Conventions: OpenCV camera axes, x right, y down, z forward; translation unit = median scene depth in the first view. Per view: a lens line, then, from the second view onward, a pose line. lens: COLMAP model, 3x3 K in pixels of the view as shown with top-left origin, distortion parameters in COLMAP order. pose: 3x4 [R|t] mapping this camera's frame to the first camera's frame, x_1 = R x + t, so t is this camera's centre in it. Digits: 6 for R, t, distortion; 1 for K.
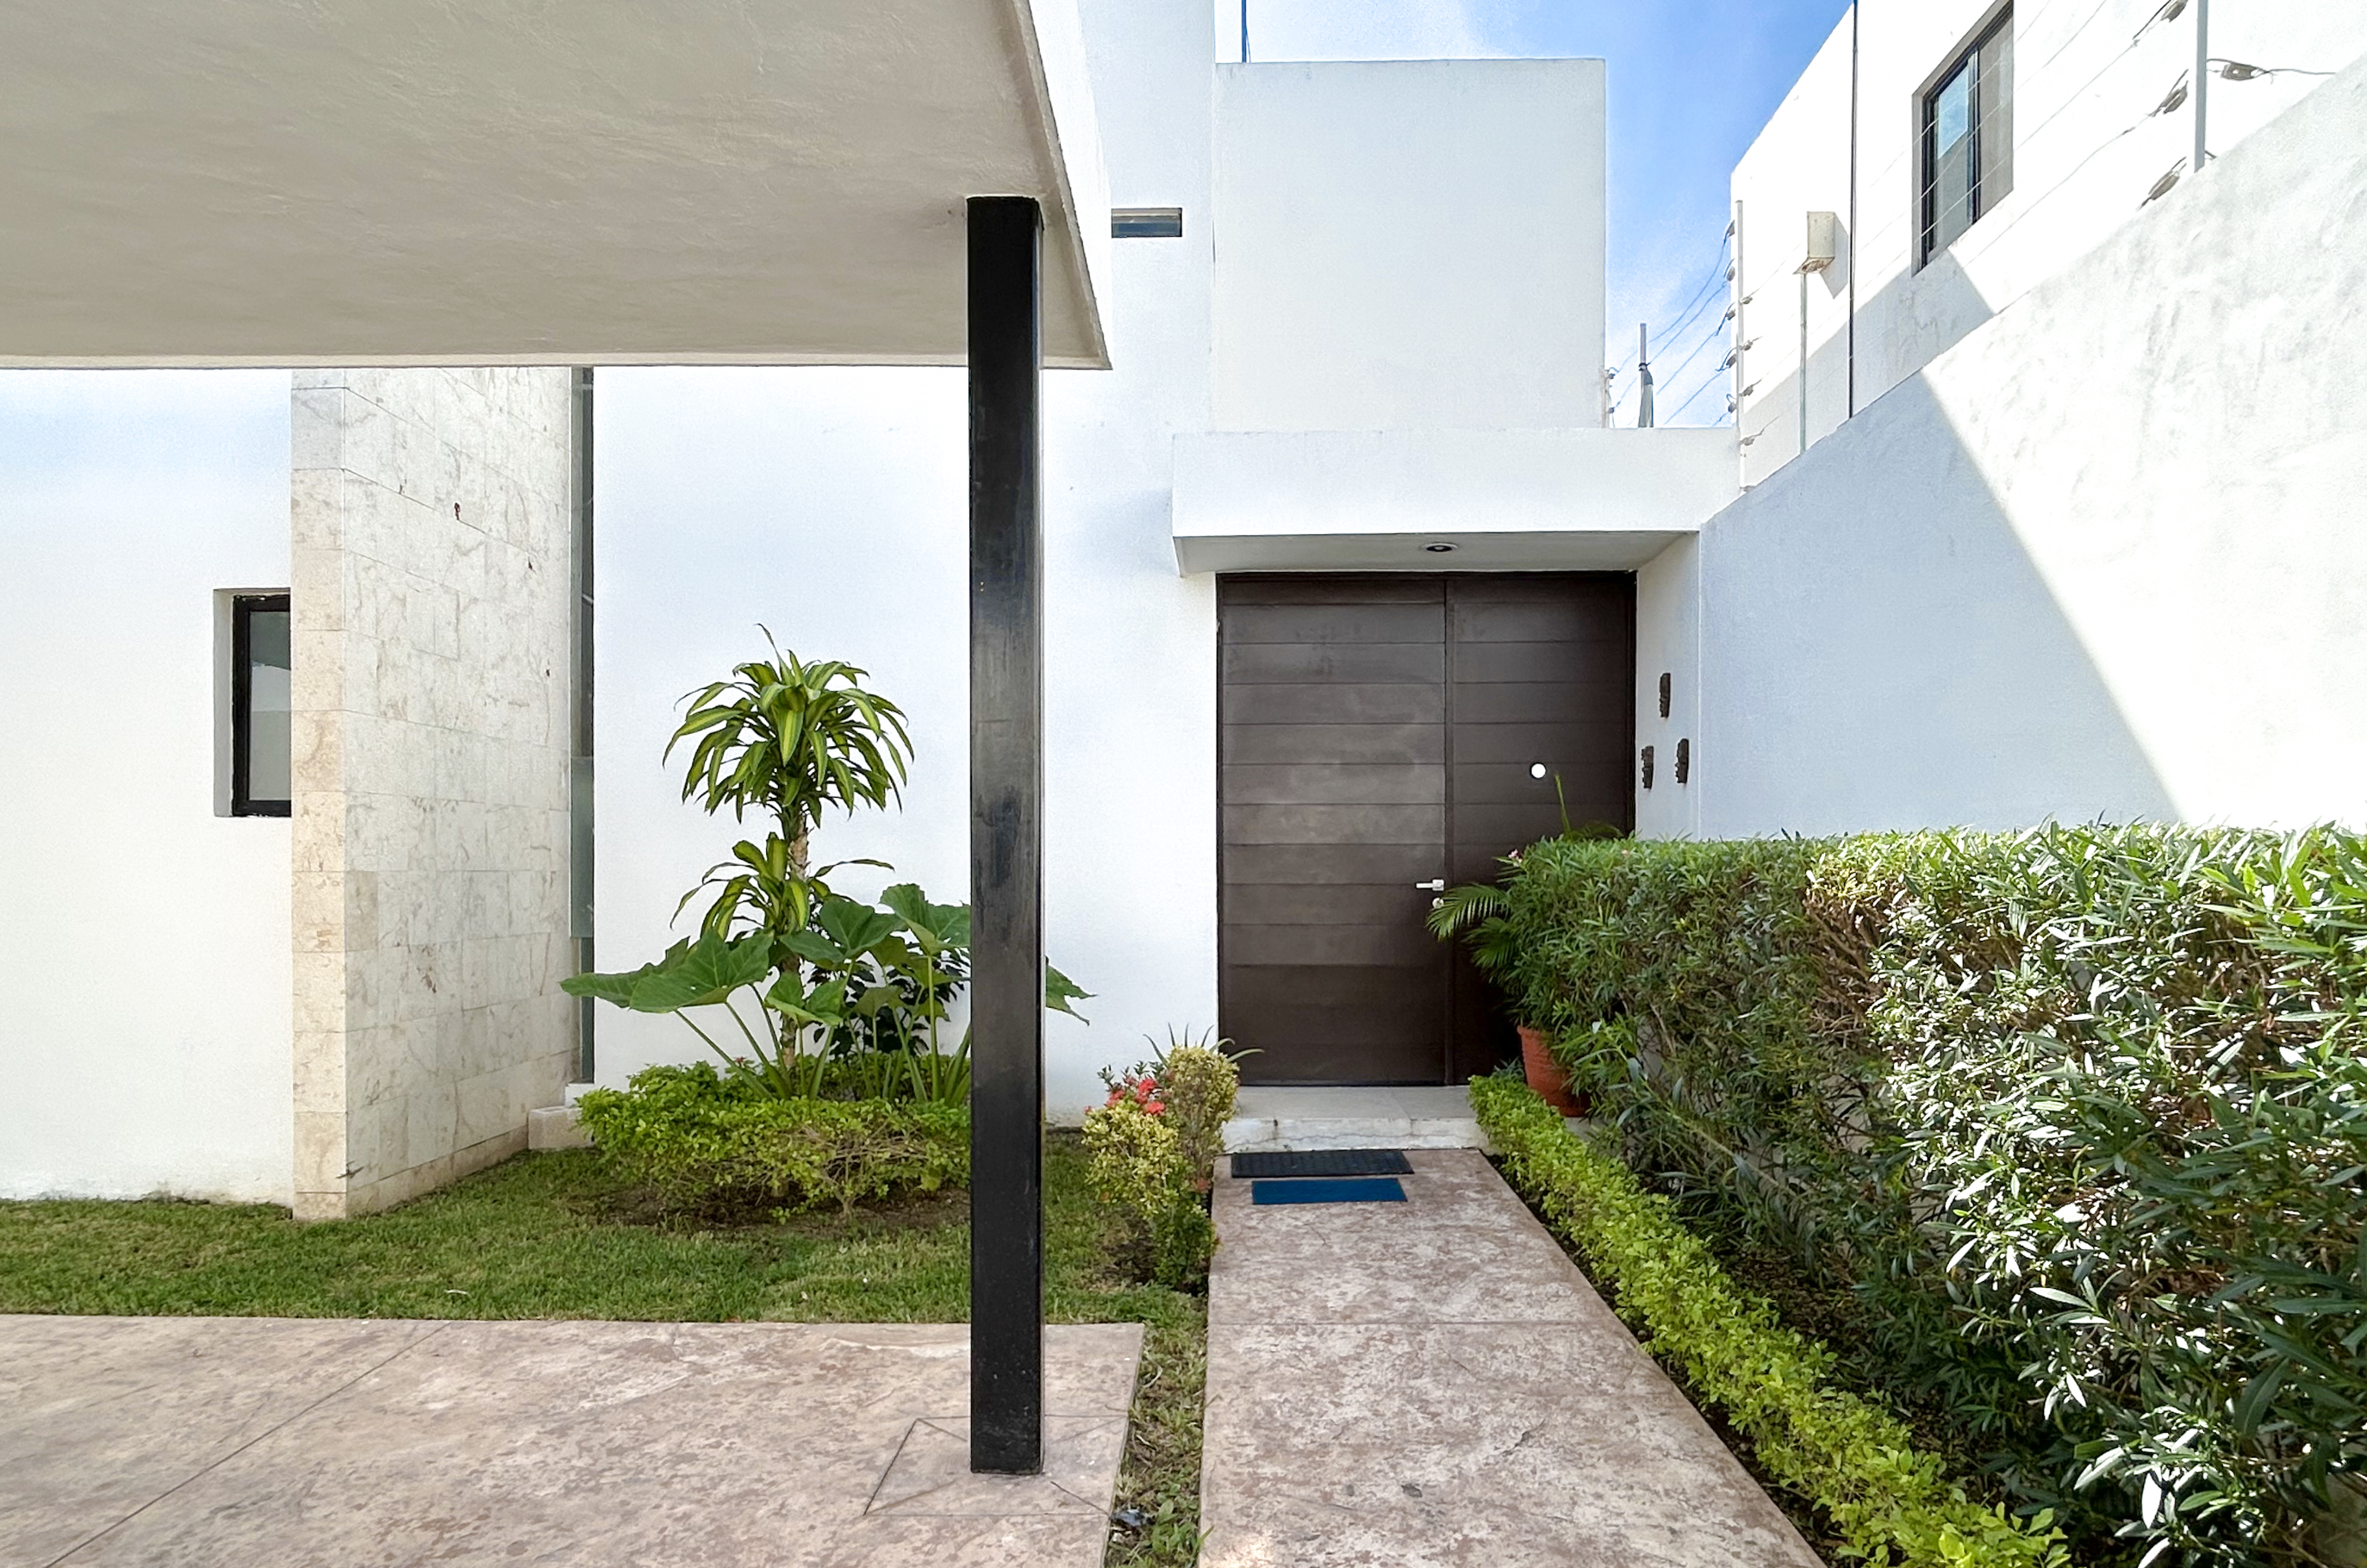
lens RADIAL K [[1384.1, 0, 1184.8], [0, 1384.1, 872.1], [0, 0, 1]] dist [-0.004484, 0.002808]
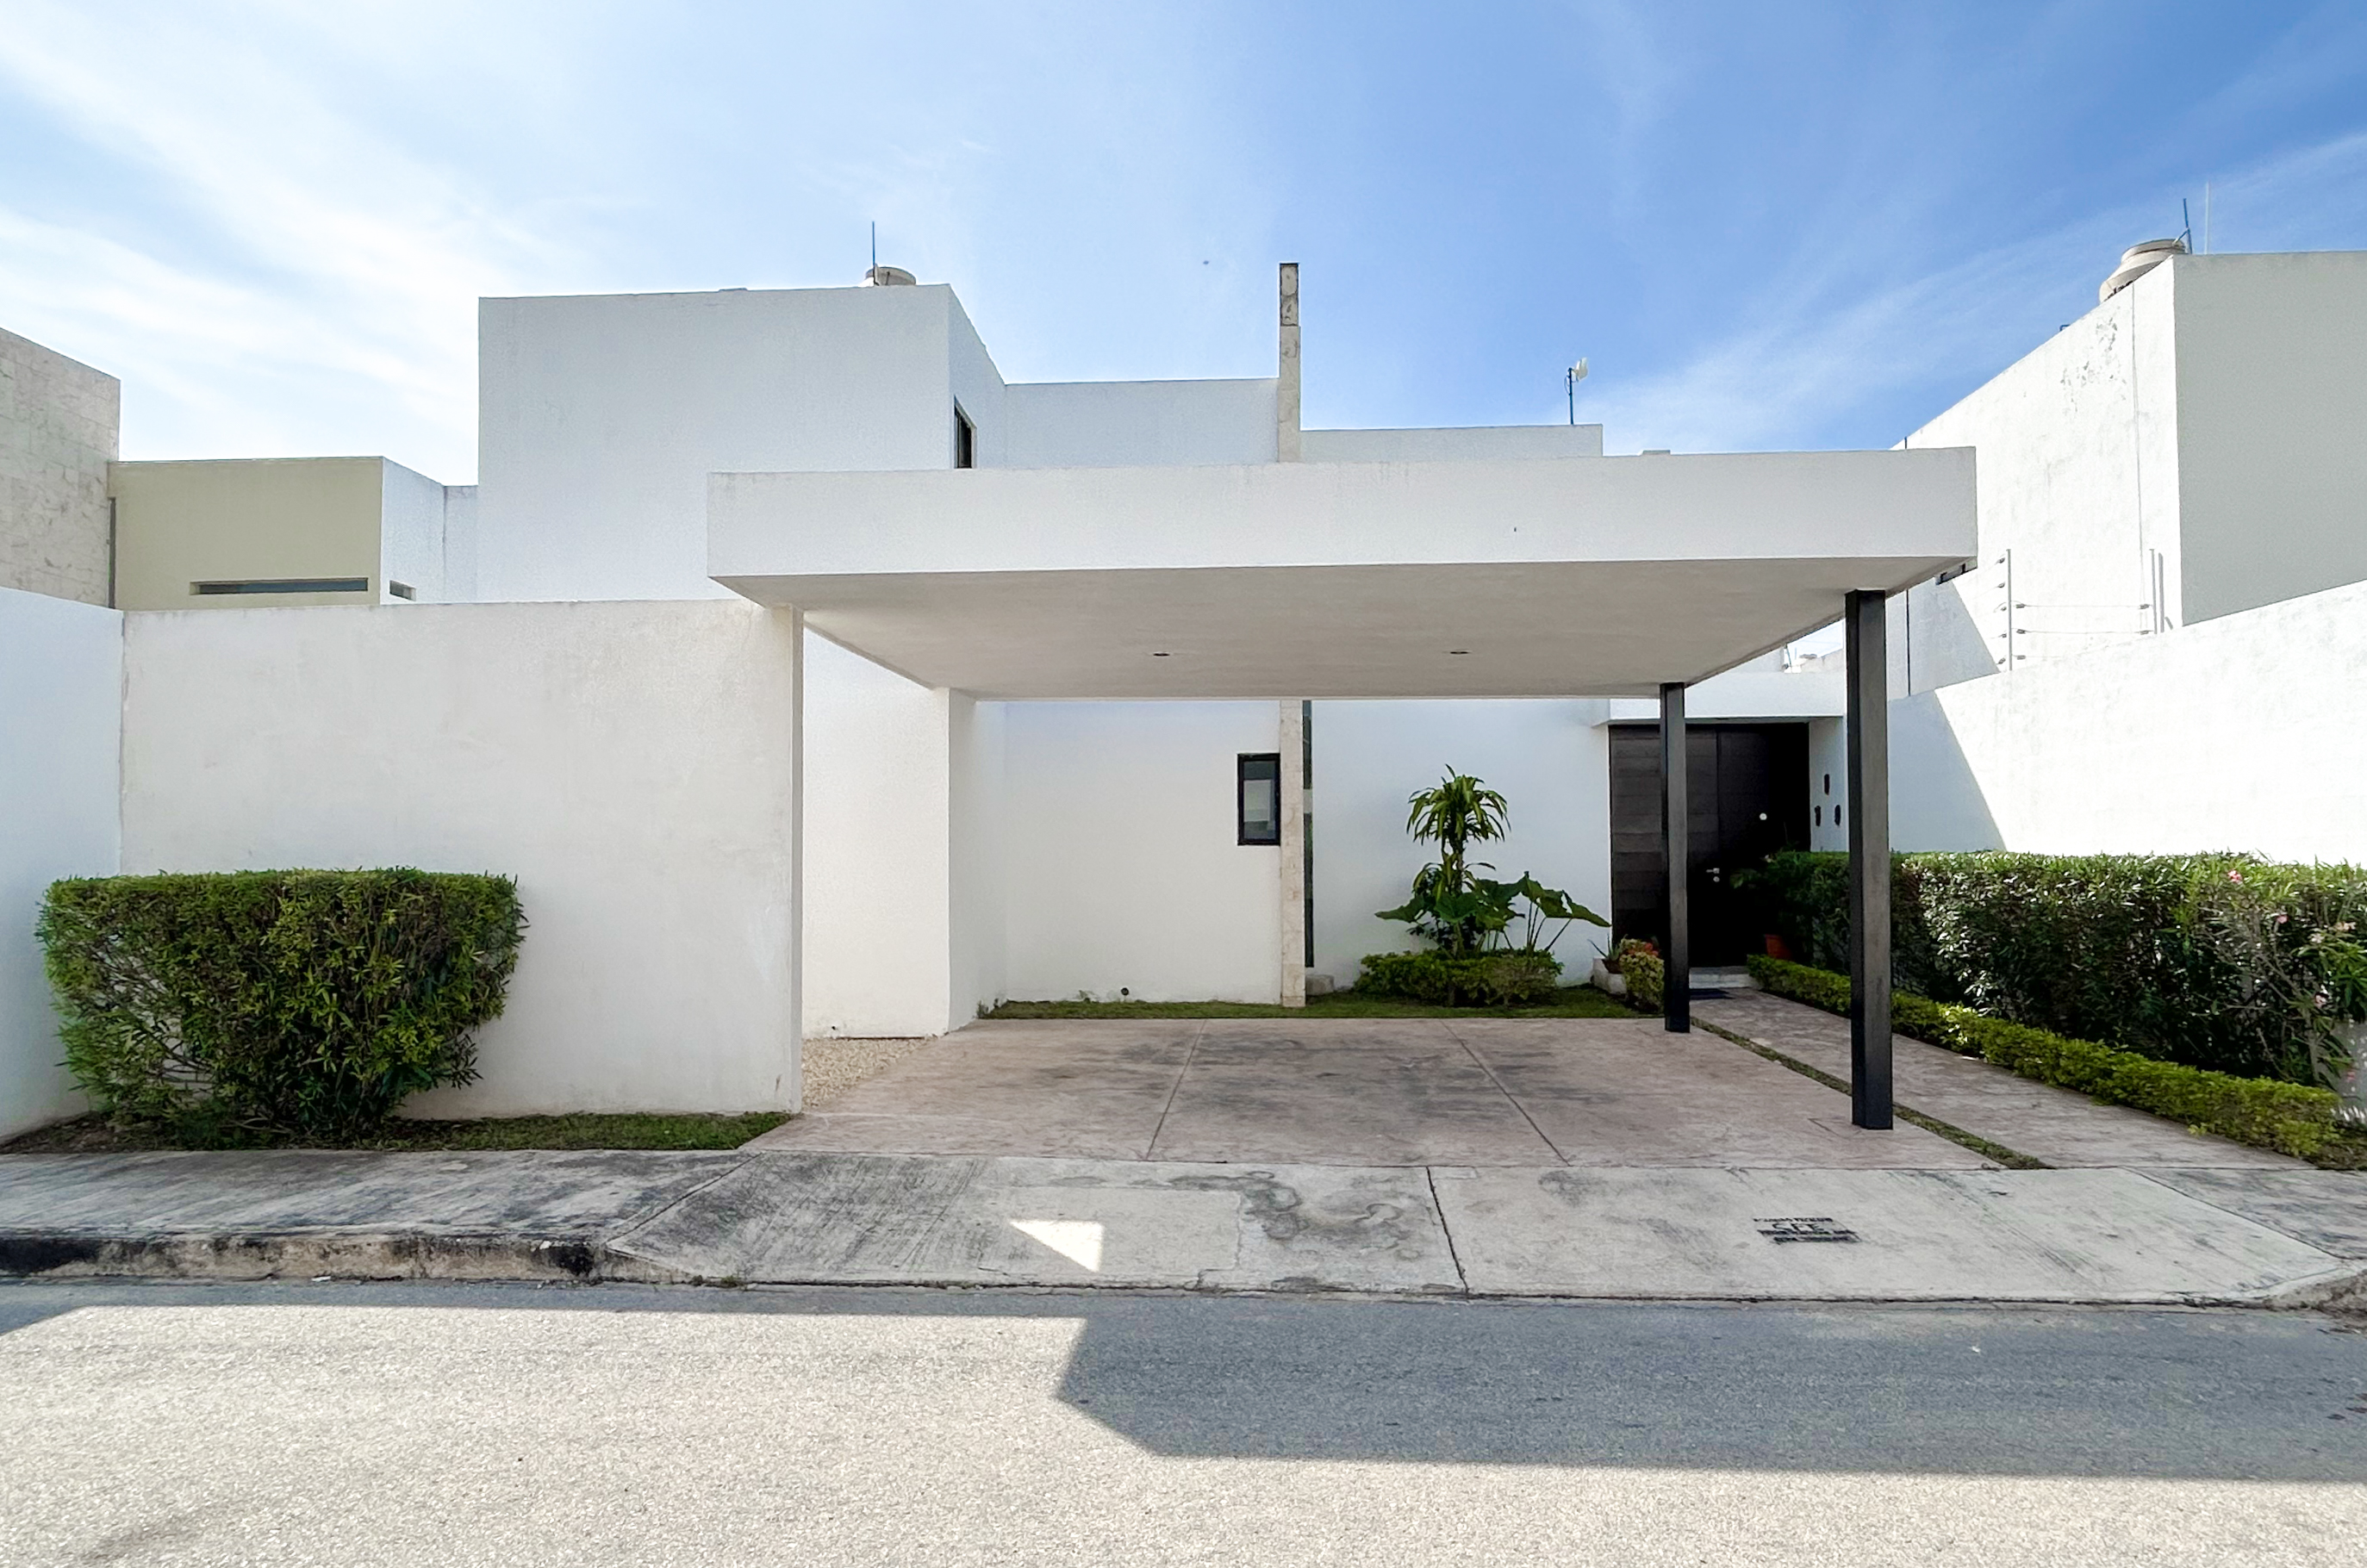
lens RADIAL K [[1406.5, 0, 1189.3], [0, 1406.5, 812.3], [0, 0, 1]] dist [-0.007125, 0.003225]
pose [[0.999599, -0.007860, -0.027204, -1.007162], [0.006823, 0.999254, -0.038013, -0.006276], [0.027482, 0.037812, 0.998907, -2.093569]]
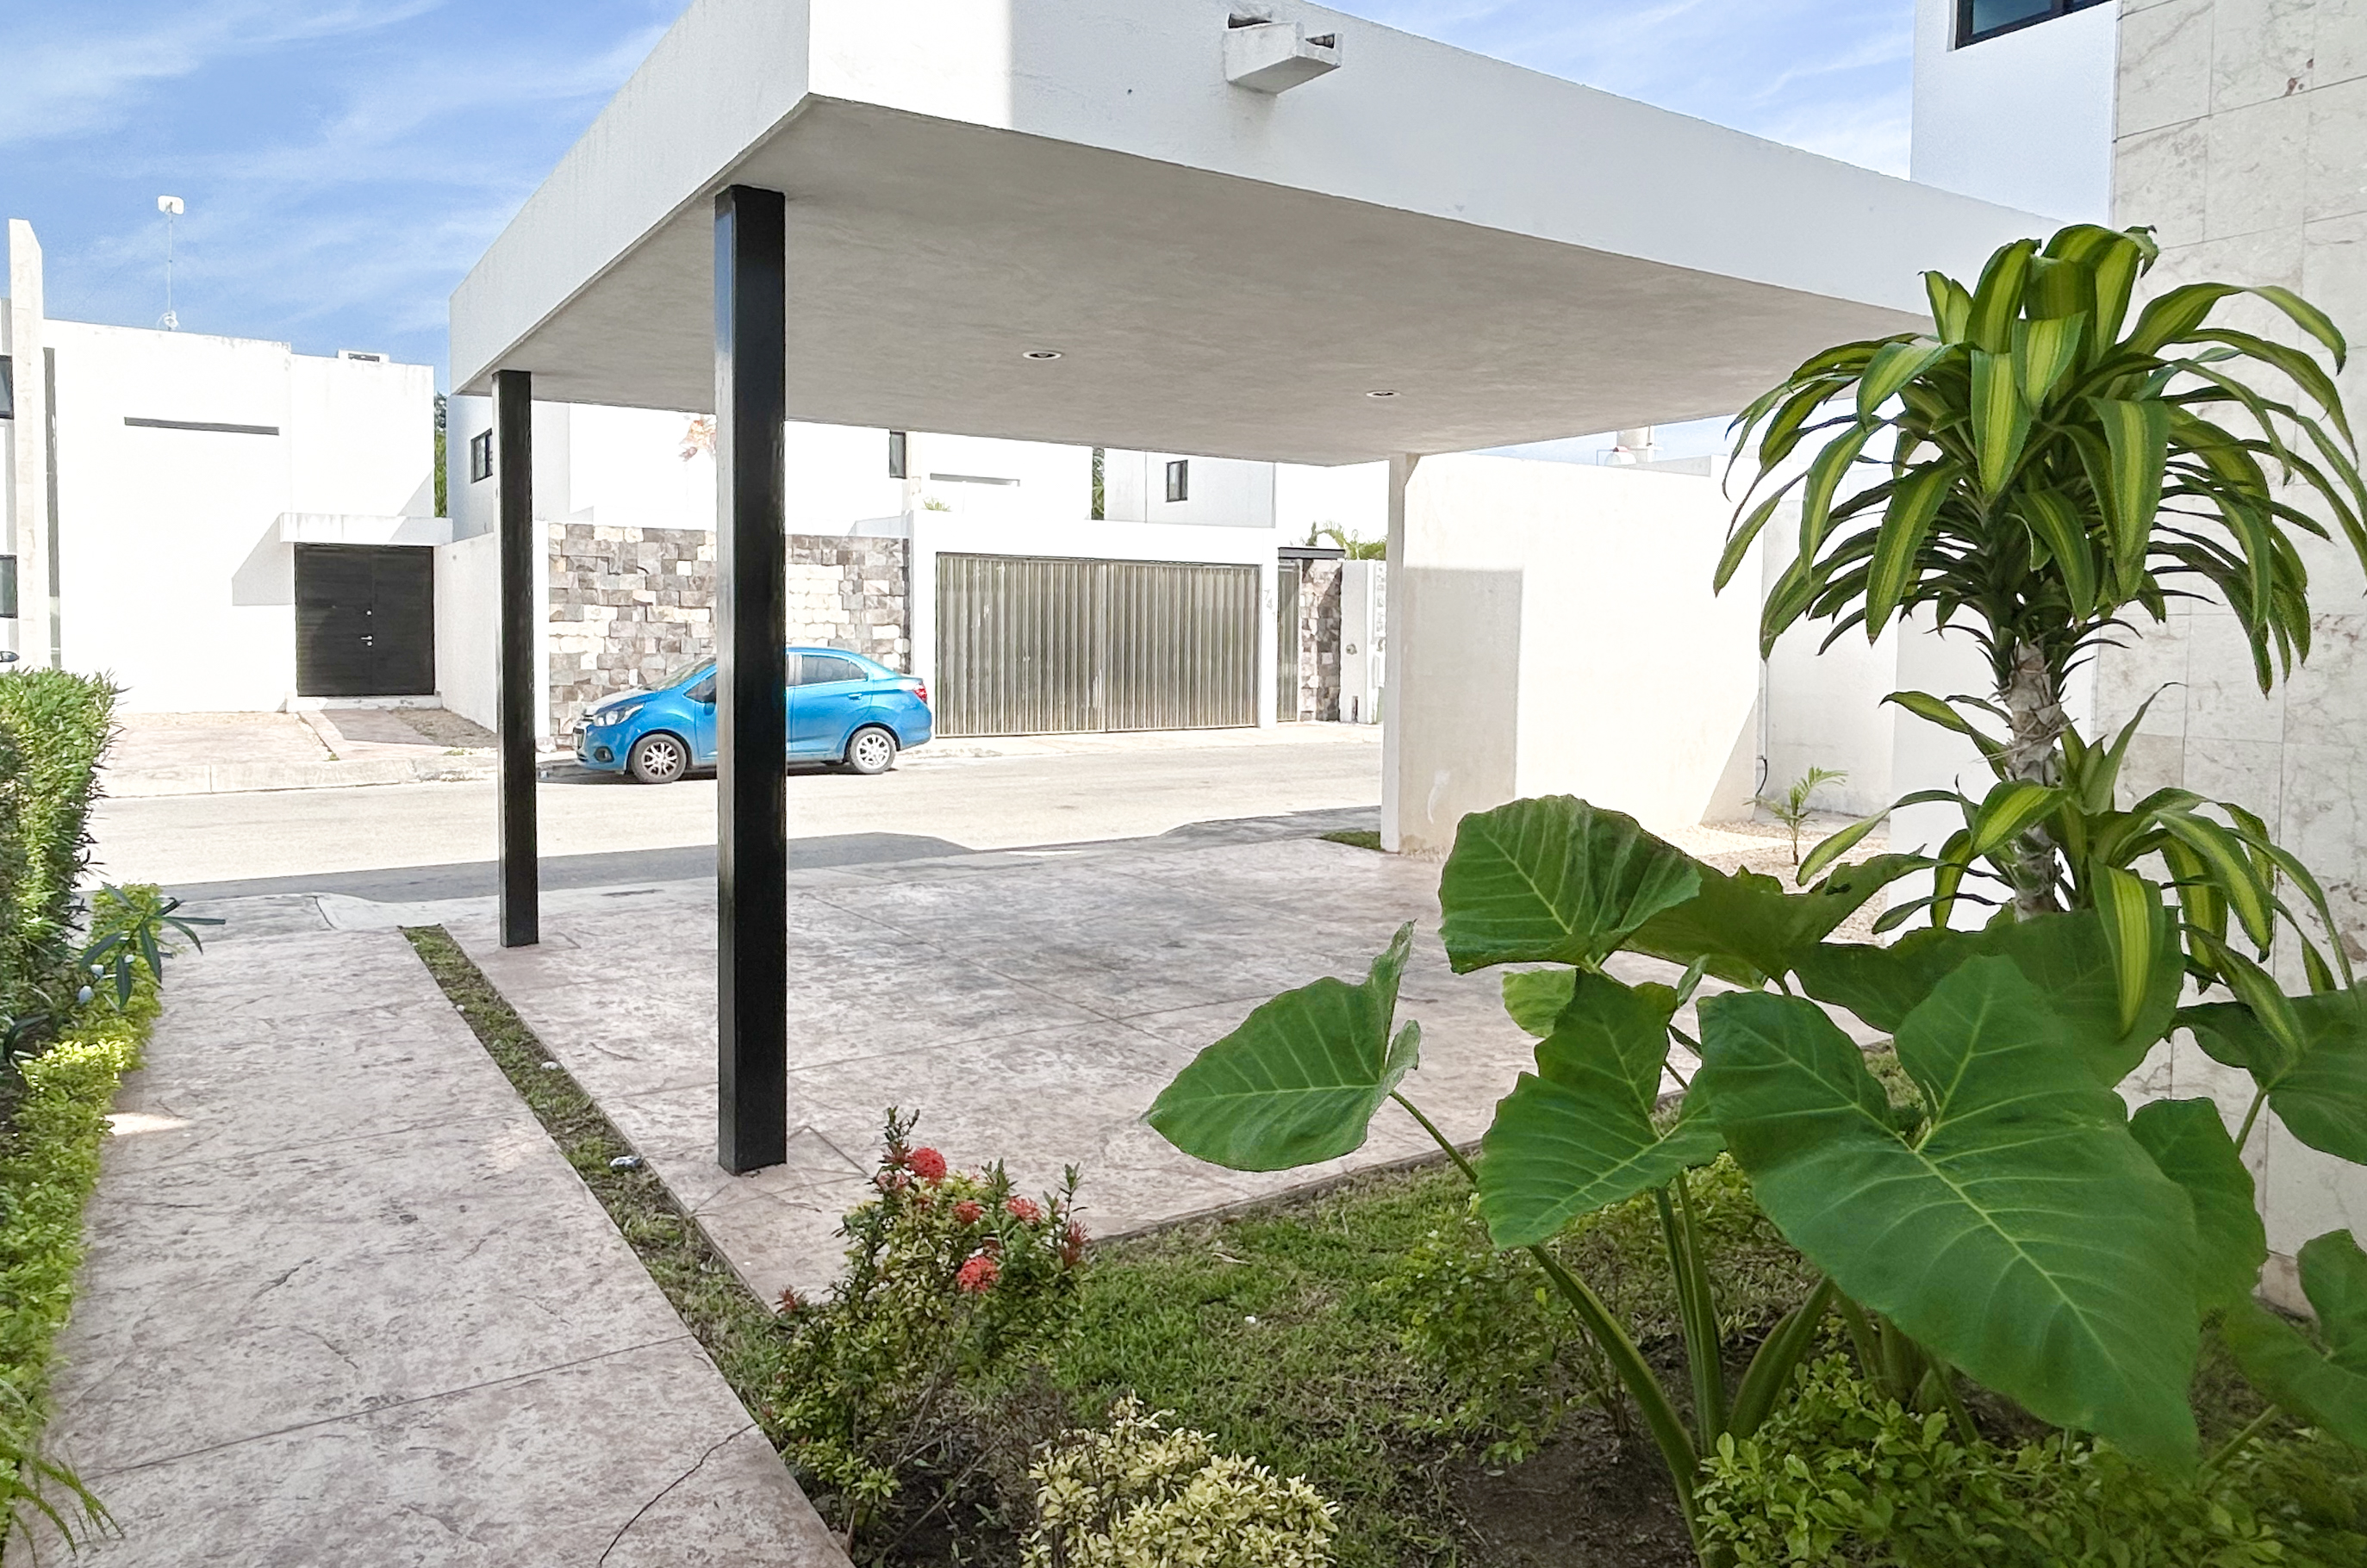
lens RADIAL K [[1528.1, 0, 1178.1], [0, 1528.1, 695.9], [0, 0, 1]] dist [-0.003660, 0.000661]
pose [[-0.820165, 0.021097, -0.571738, 0.275248], [-0.010944, 0.998558, 0.052547, -0.072600], [0.572023, 0.049354, -0.818752, 1.848539]]
